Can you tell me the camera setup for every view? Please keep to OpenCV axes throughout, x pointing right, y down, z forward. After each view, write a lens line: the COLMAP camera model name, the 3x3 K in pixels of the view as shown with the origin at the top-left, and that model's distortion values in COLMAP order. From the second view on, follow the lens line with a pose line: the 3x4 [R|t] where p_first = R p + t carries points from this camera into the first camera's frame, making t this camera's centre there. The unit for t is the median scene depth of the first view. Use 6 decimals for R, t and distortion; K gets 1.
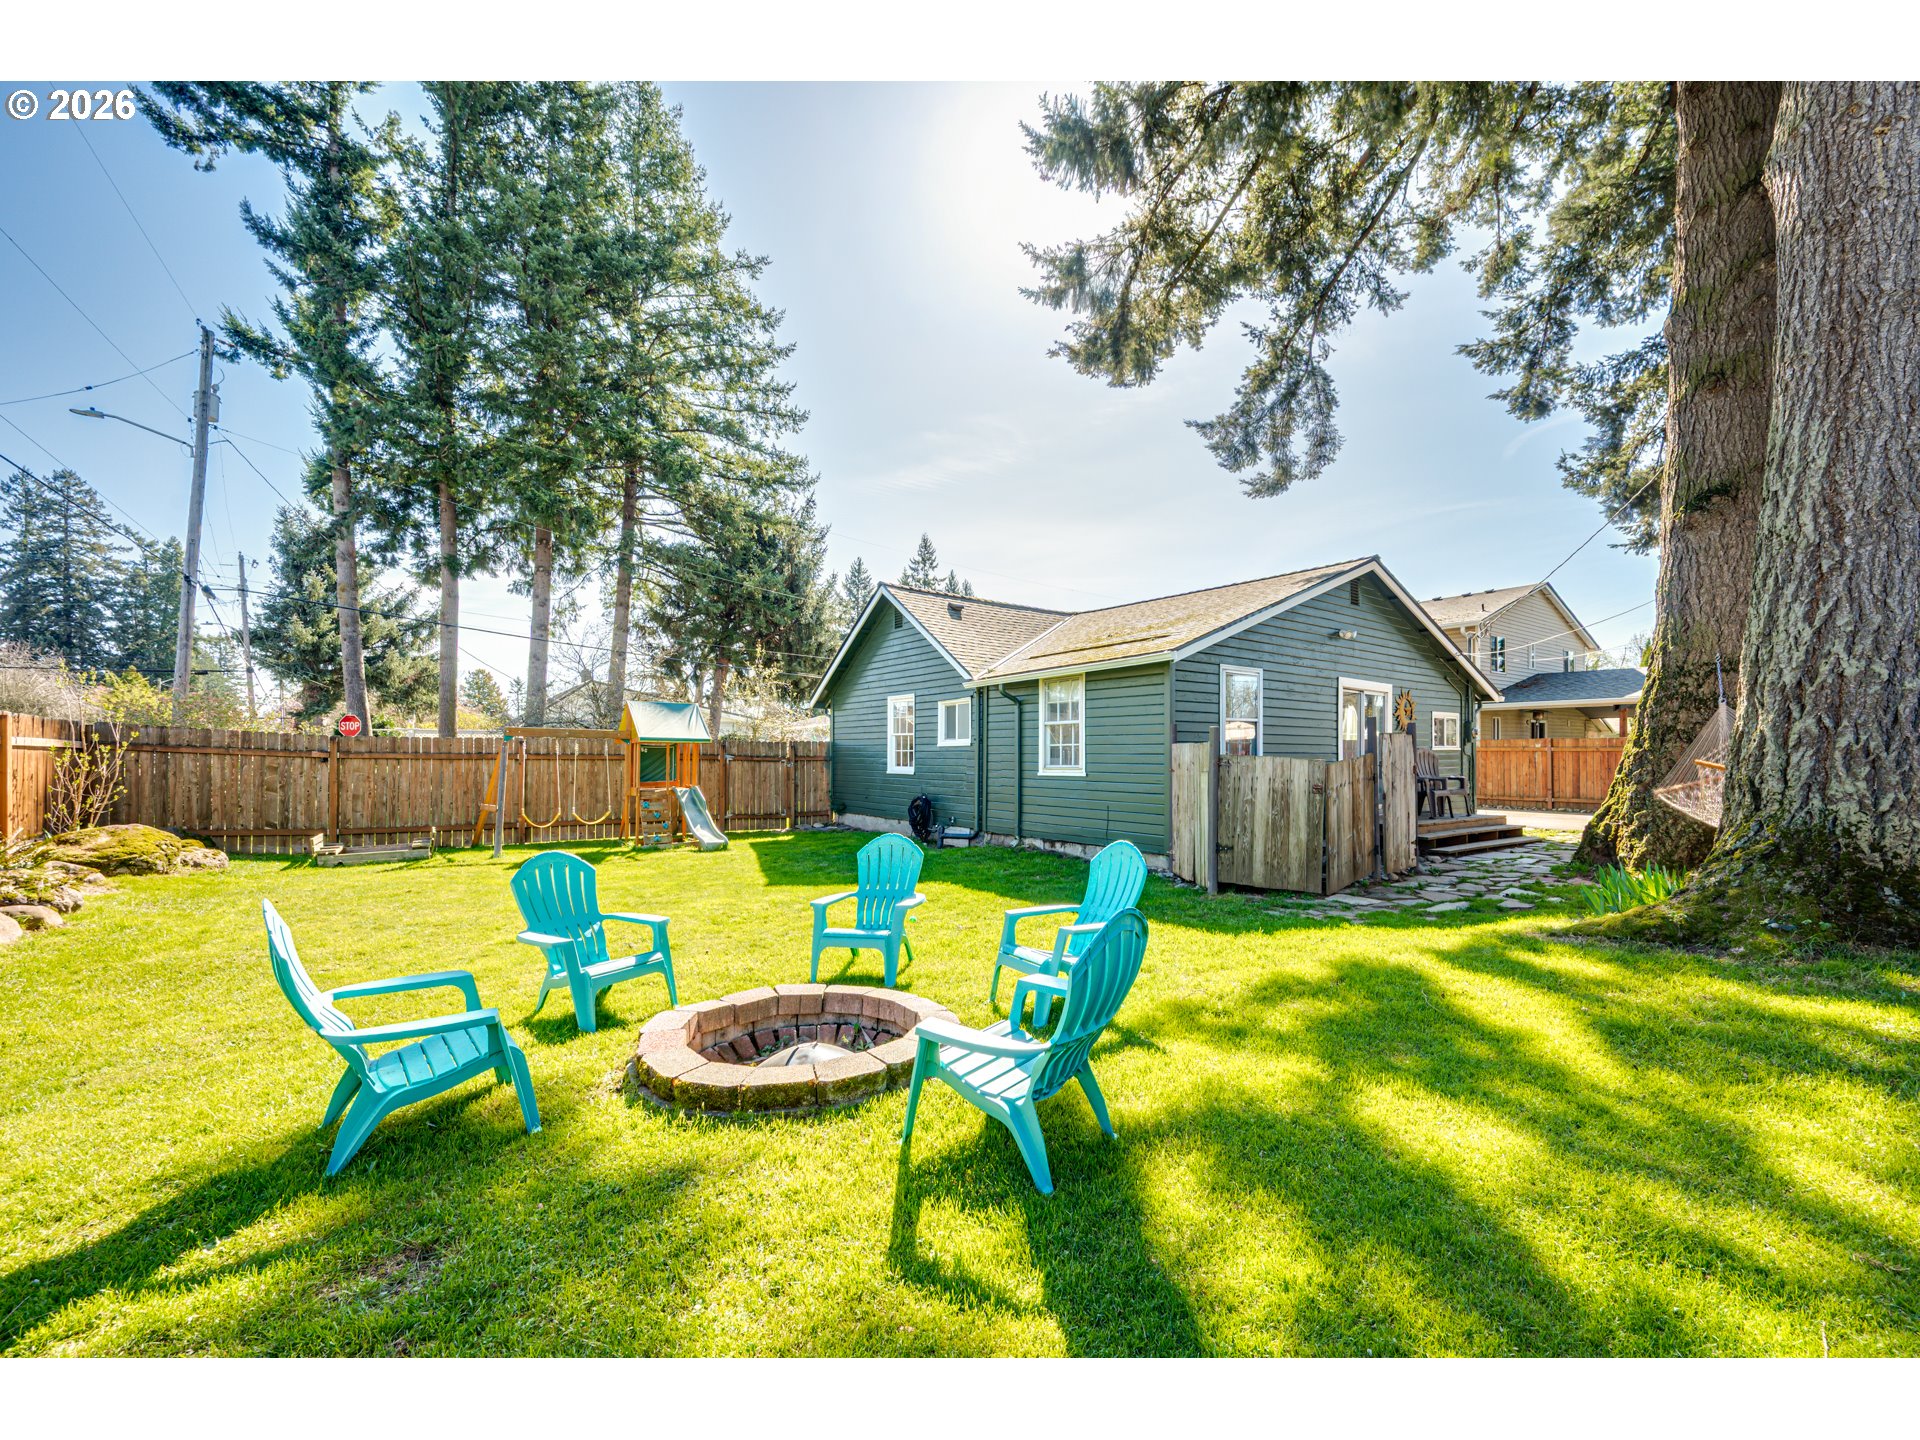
lens RADIAL K [[774.4, 0, 969.3], [0, 774.4, 757.1], [0, 0, 1]] dist [-0.000628, 0.000003]
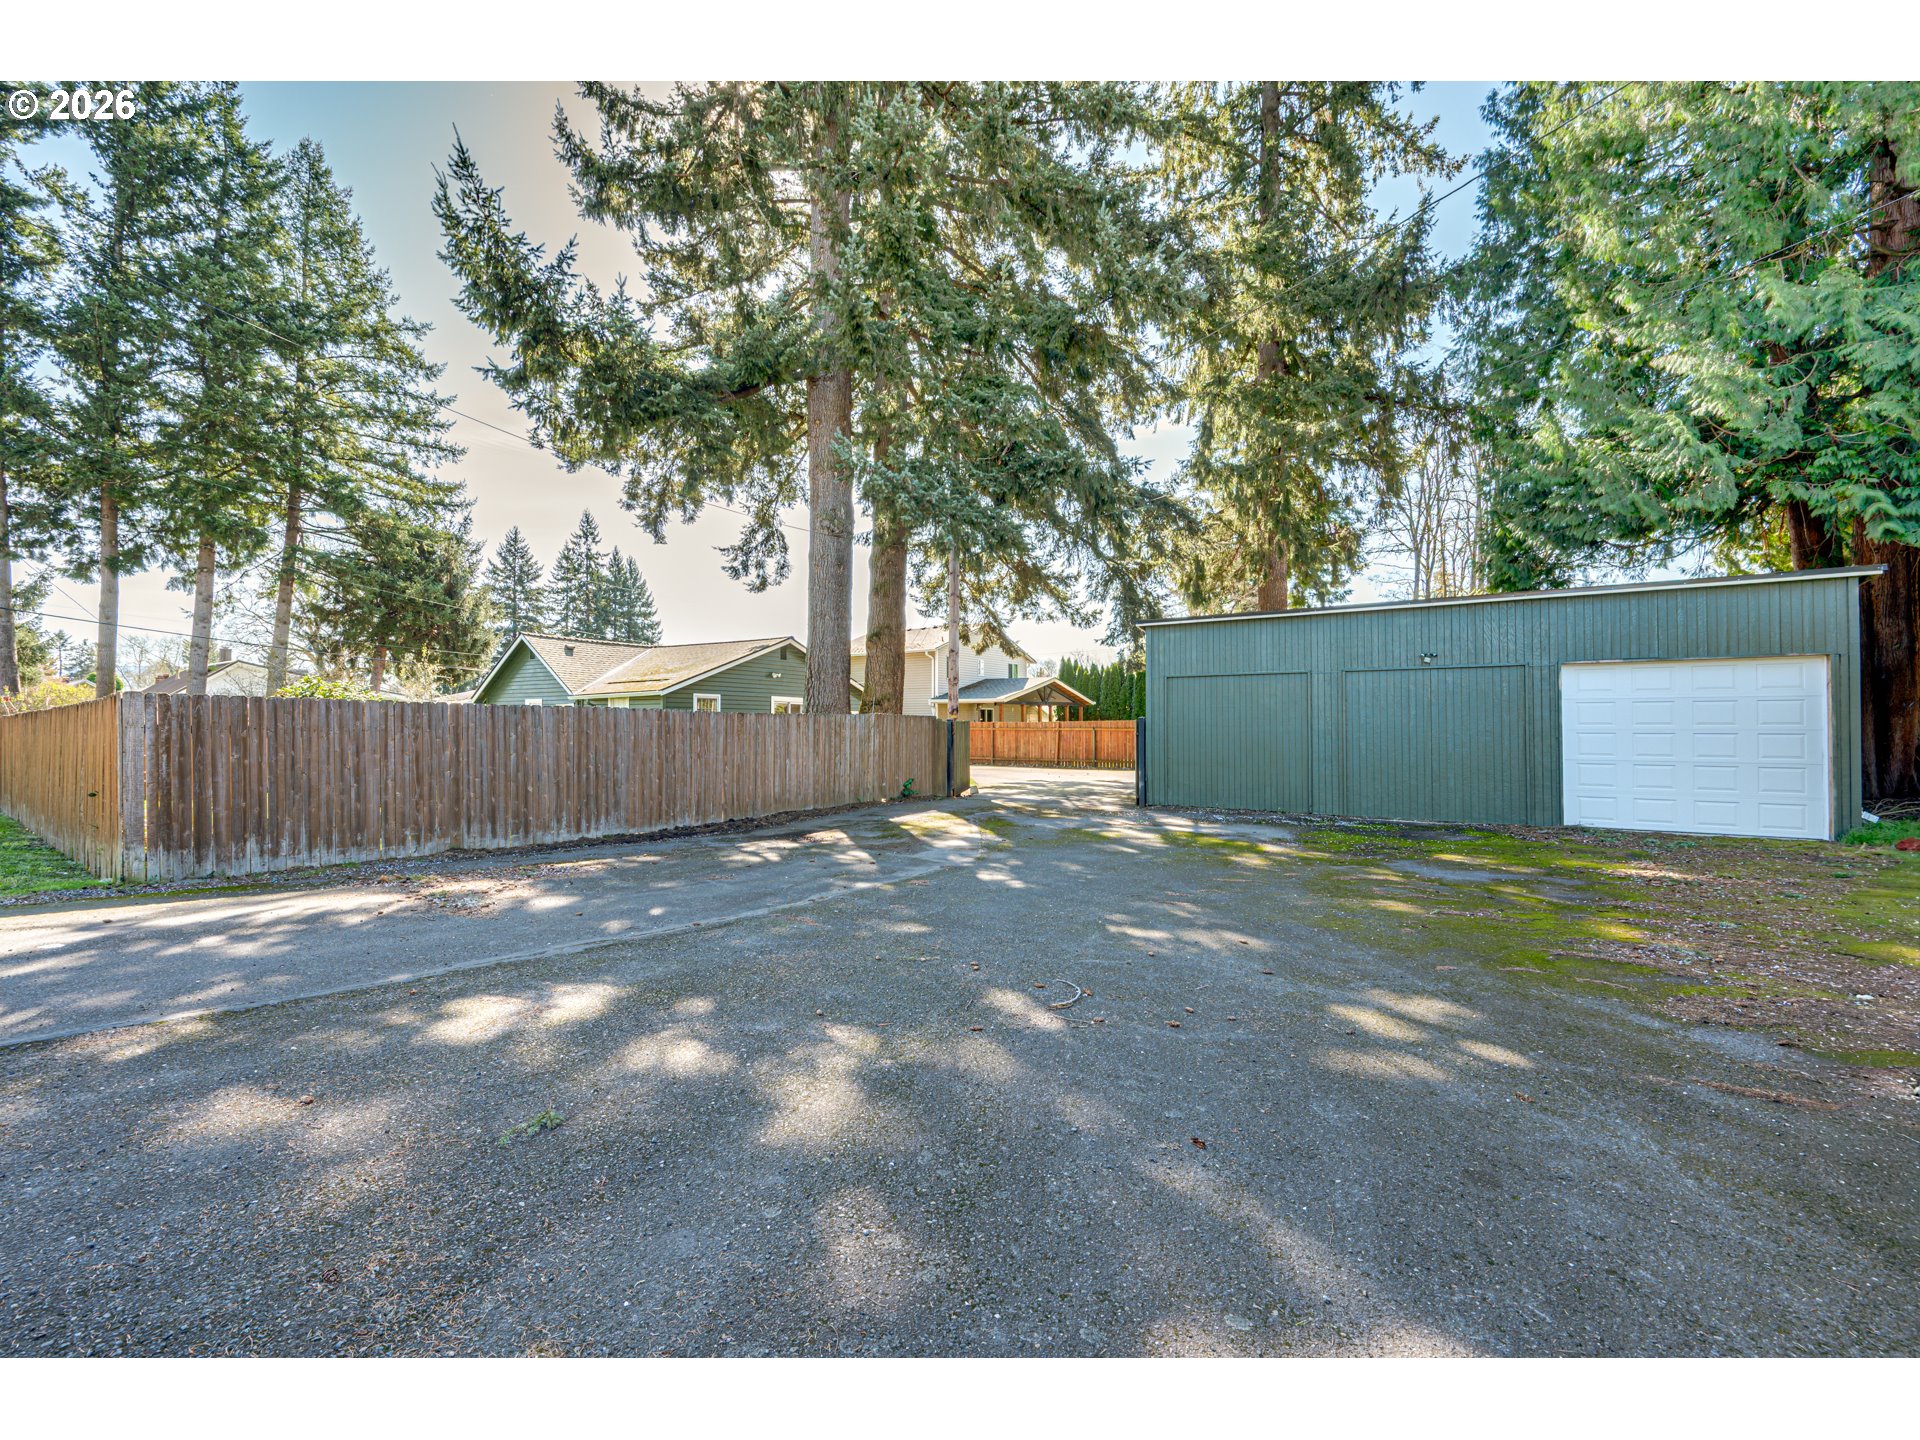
lens RADIAL K [[849.6, 0, 961.6], [0, 849.6, 701.0], [0, 0, 1]] dist [-0.004430, 0.000188]
pose [[0.942728, 0.008263, 0.333460, 0.092727], [-0.000656, 0.999737, -0.022918, -0.018130], [-0.333562, 0.021386, 0.942486, -0.558855]]
